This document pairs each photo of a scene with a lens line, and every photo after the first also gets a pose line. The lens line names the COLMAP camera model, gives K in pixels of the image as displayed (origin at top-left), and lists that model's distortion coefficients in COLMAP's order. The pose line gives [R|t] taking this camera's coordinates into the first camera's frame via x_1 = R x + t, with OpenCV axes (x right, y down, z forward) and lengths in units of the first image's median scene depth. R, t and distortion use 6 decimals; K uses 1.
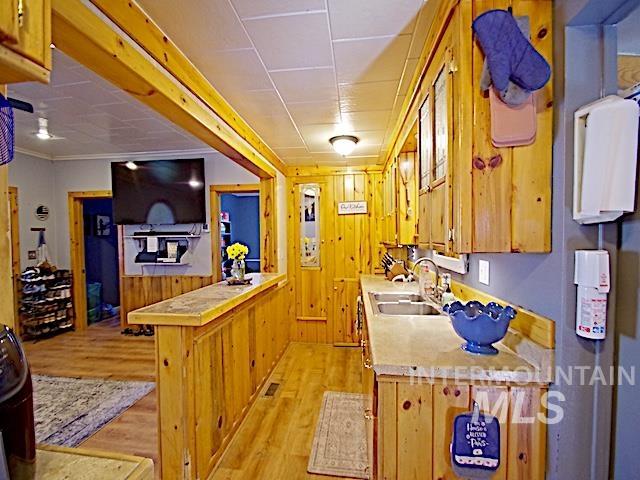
lens RADIAL K [[285.9, 0, 318.0], [0, 285.9, 247.6], [0, 0, 1]] dist [0.000212, -0.000056]
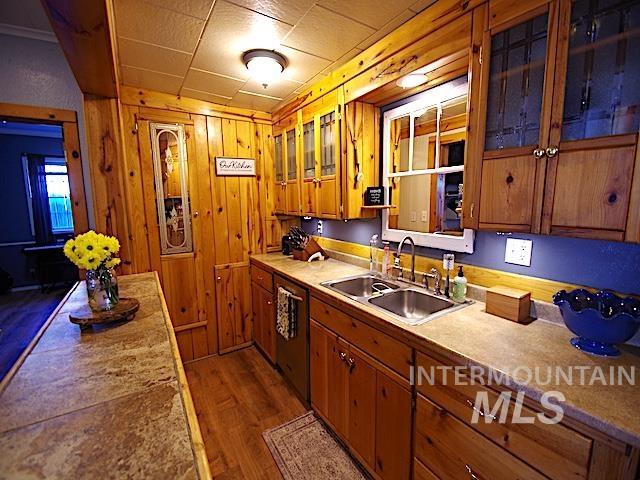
lens RADIAL K [[285.2, 0, 320.0], [0, 285.2, 240.0], [0, 0, 1]] dist [0.001461, 0.000031]
pose [[0.768752, -0.088307, 0.633421, -0.194009], [0.025275, 0.993843, 0.107878, -0.027160], [-0.639047, -0.066922, 0.766251, 0.295497]]
